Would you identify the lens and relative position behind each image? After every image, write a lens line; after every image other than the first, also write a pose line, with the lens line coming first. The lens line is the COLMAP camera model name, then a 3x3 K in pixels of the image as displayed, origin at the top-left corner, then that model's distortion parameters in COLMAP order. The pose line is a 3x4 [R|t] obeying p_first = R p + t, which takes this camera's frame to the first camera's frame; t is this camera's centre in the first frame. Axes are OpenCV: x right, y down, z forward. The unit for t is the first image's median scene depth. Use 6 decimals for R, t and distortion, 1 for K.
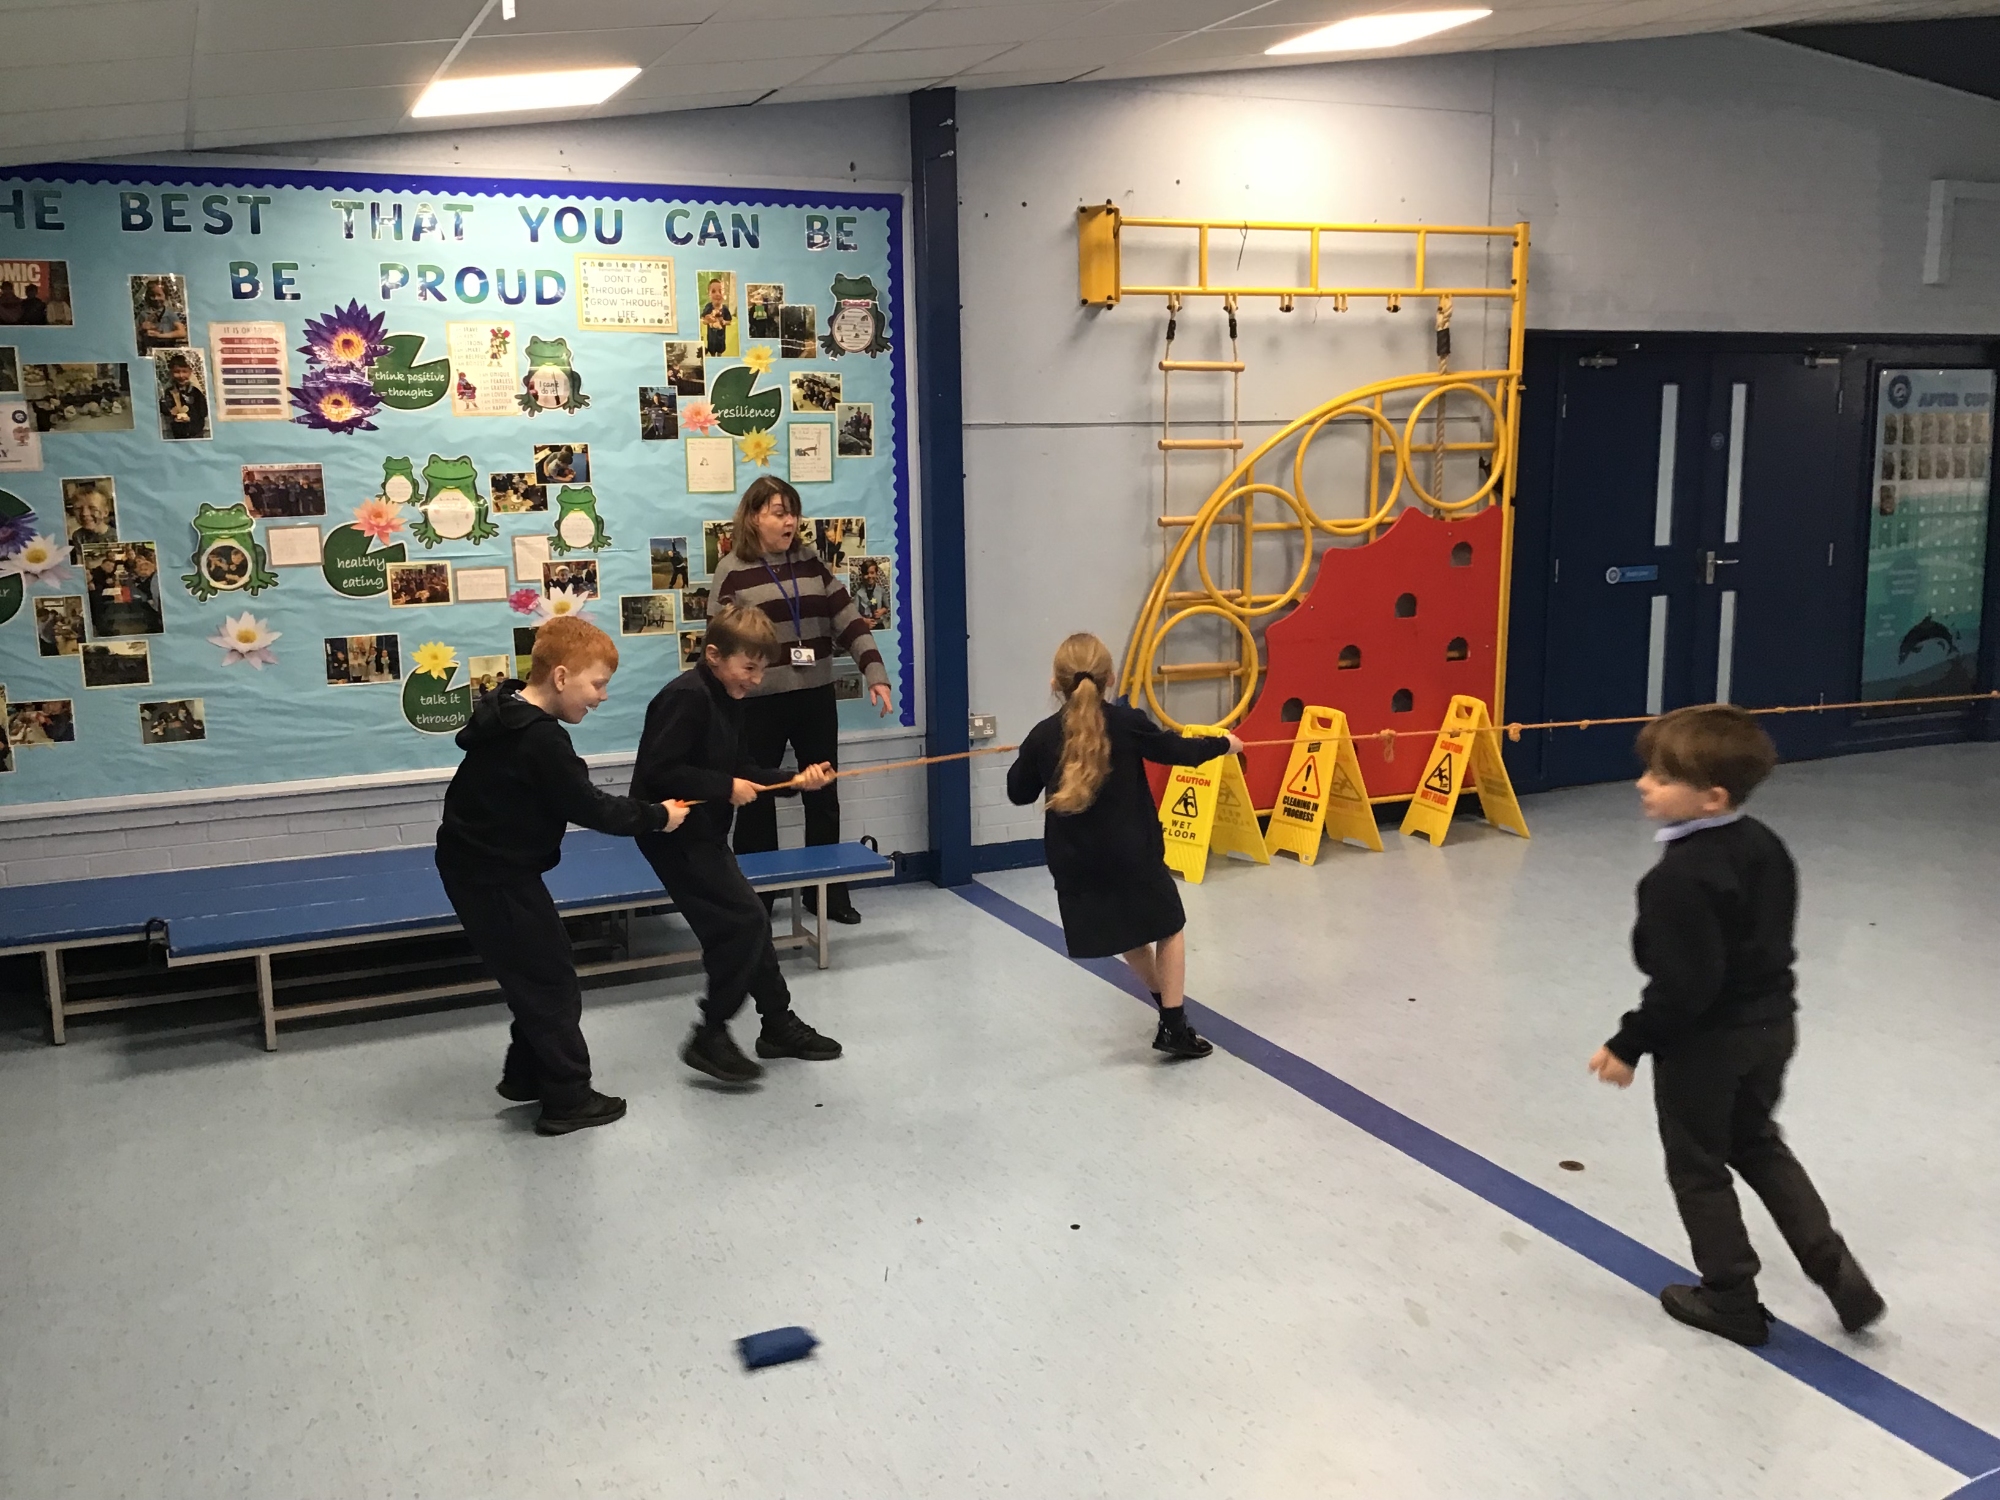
lens RADIAL K [[1791.0, 0, 998.6], [0, 1791.0, 739.8], [0, 0, 1]] dist [0.152667, -0.314365]
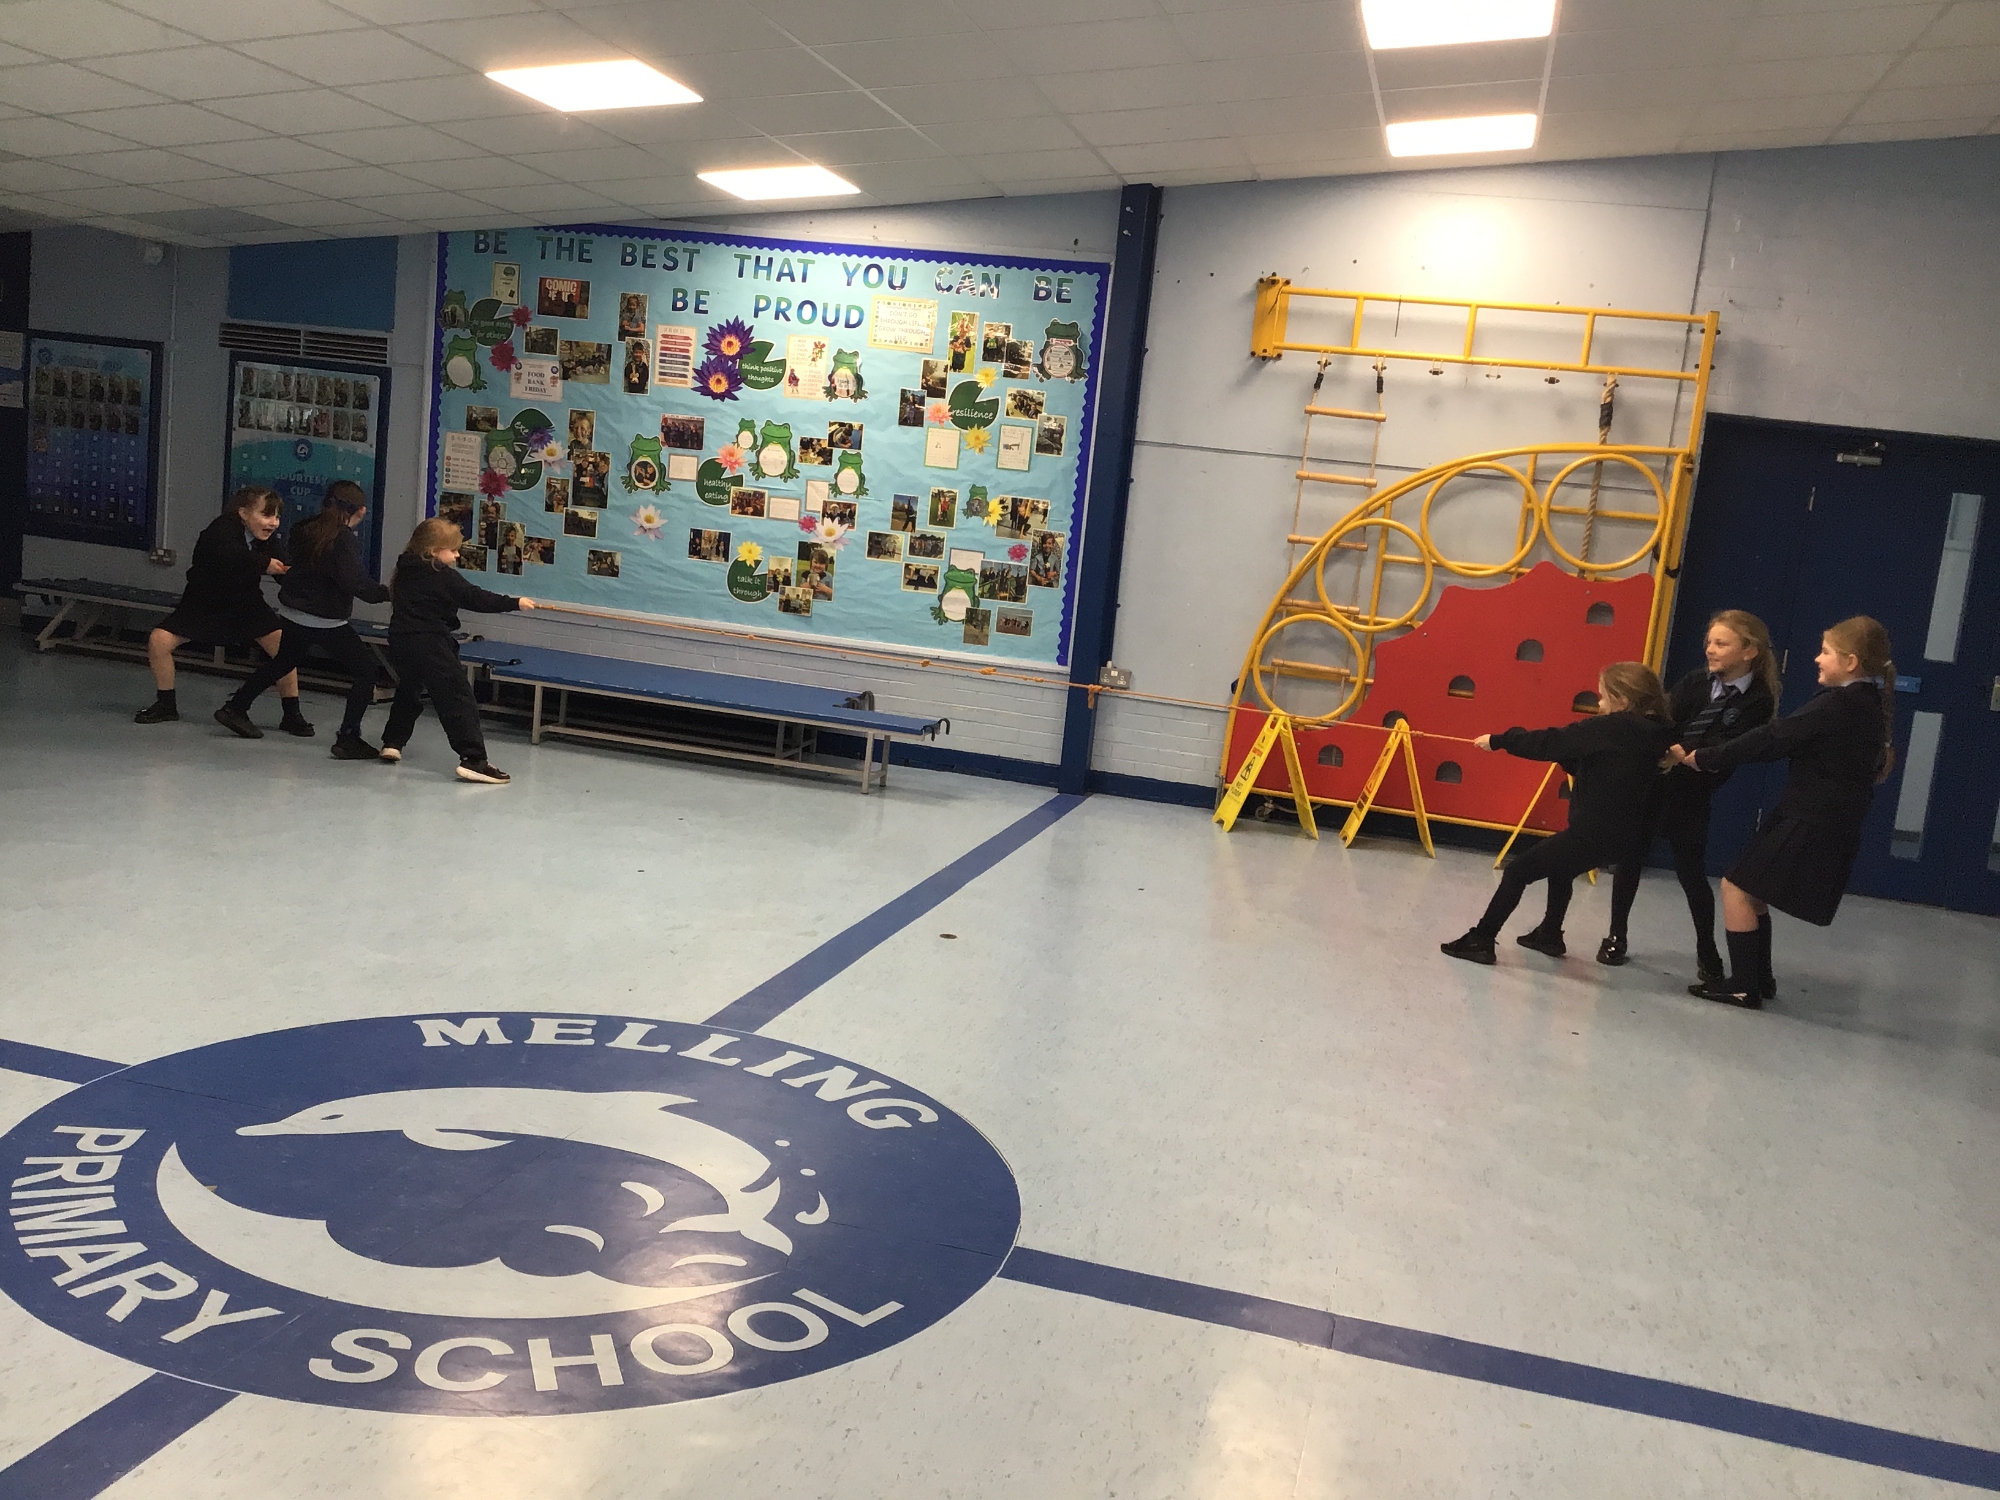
lens RADIAL K [[1795.5, 0, 1013.7], [0, 1795.5, 738.7], [0, 0, 1]] dist [0.158092, -0.313400]
pose [[0.778177, 0.183191, -0.600734, 0.769898], [-0.220632, 0.975288, 0.011607, 0.039743], [0.588015, 0.123509, 0.799364, -0.061969]]
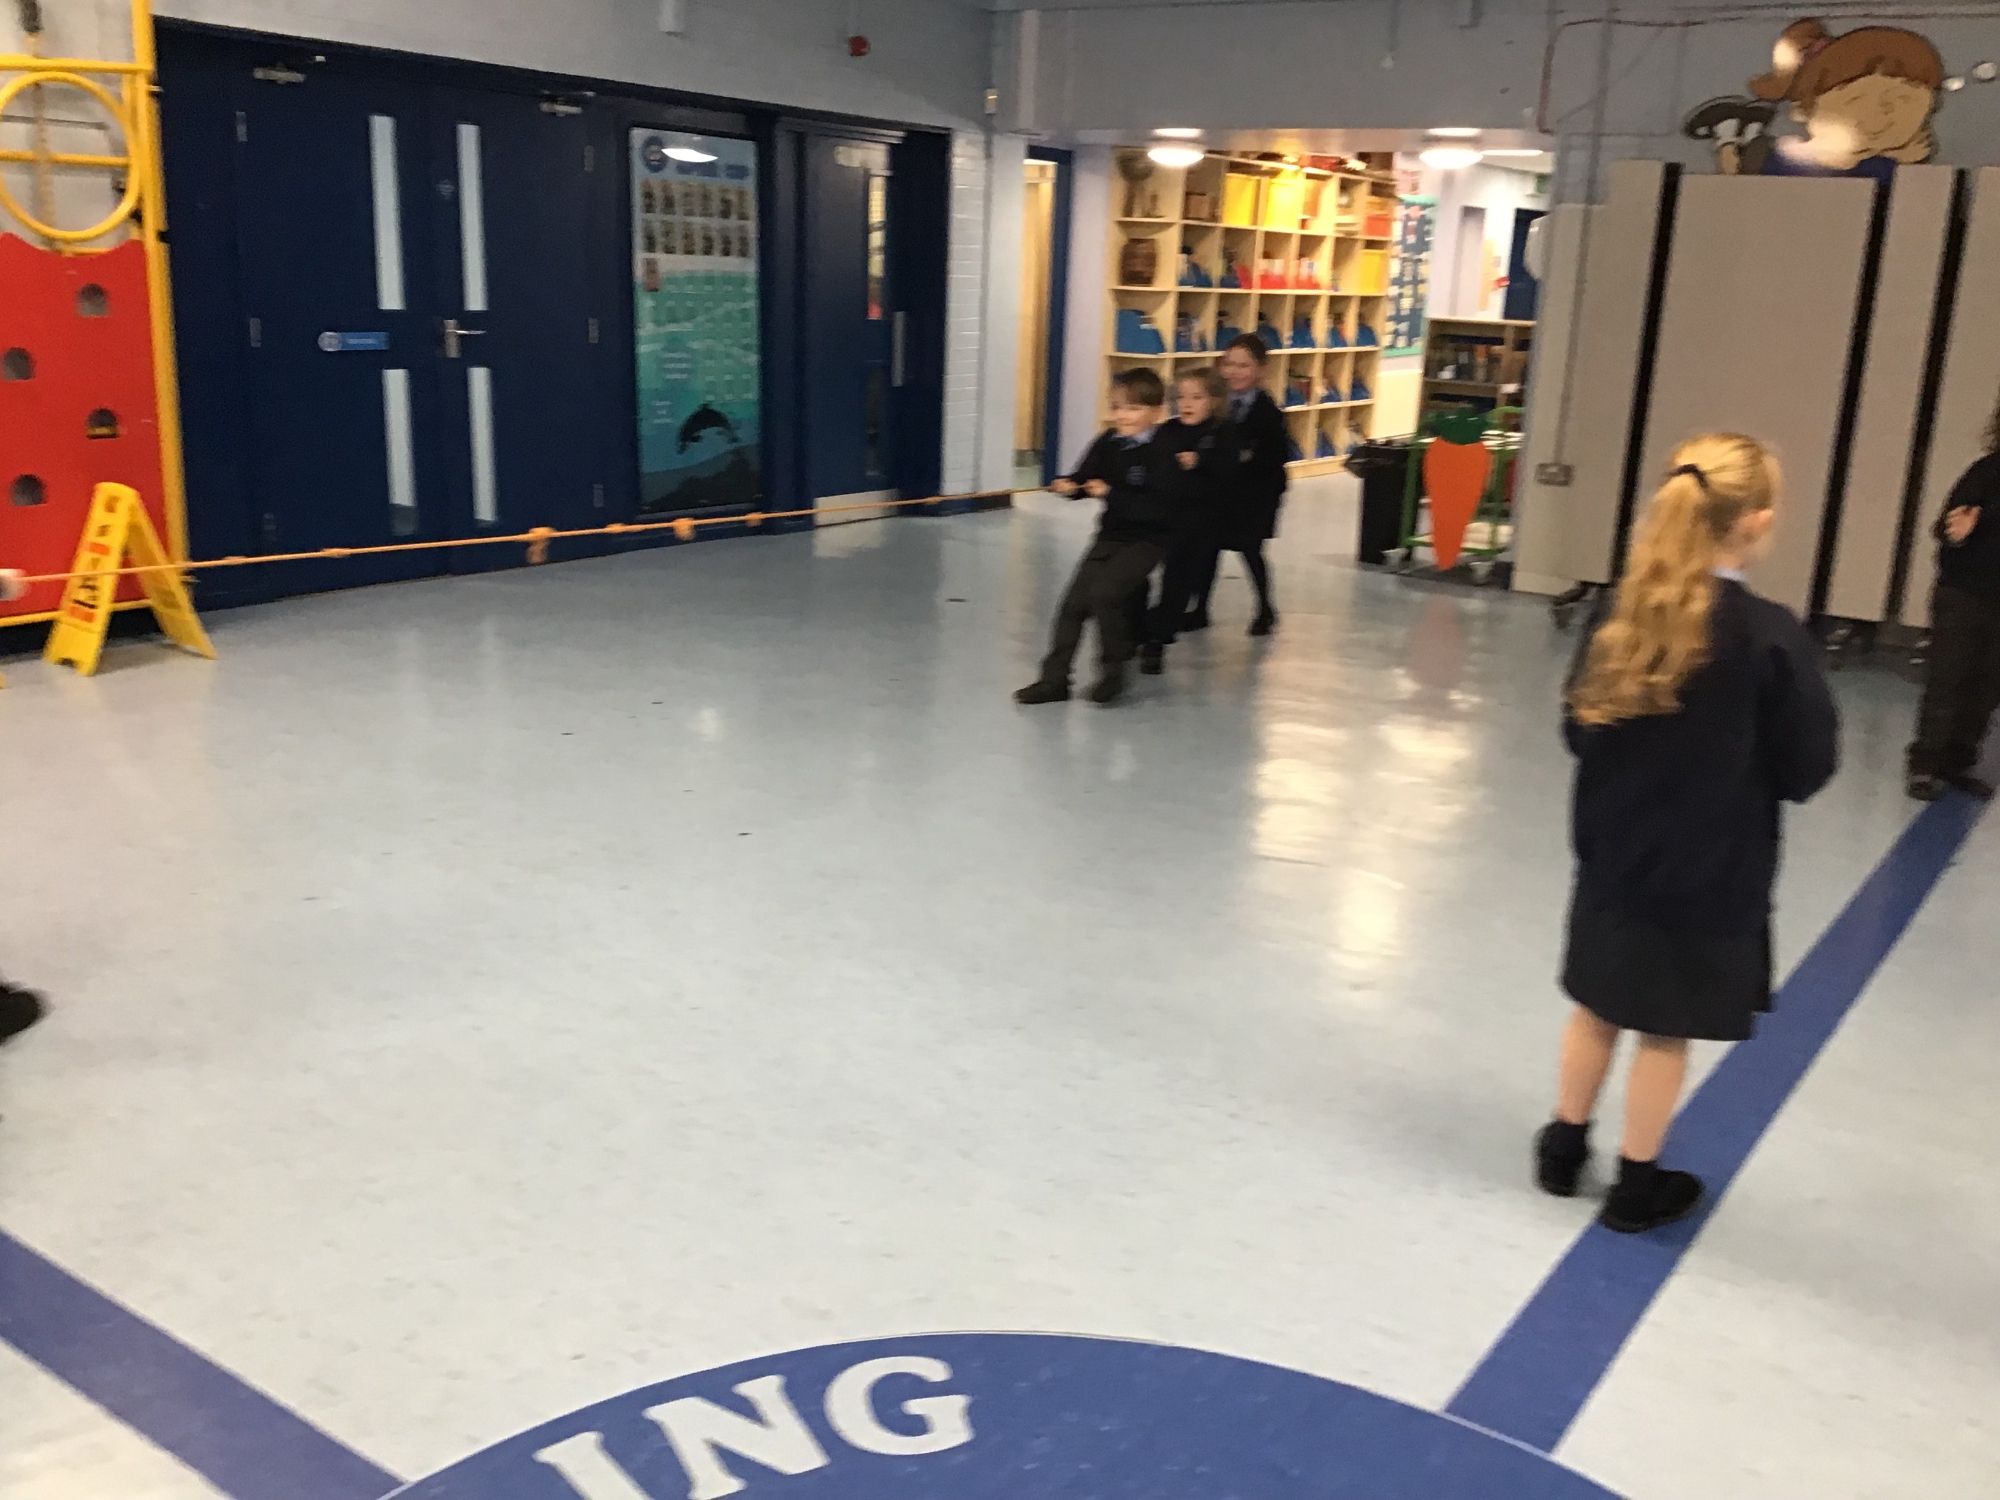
lens RADIAL K [[1809.9, 0, 1009.8], [0, 1809.9, 742.2], [0, 0, 1]] dist [0.125194, -0.255343]
pose [[0.852650, -0.082377, 0.515947, 0.202809], [0.031306, 0.993773, 0.106932, 0.016506], [-0.521543, -0.075023, 0.849920, 0.132860]]
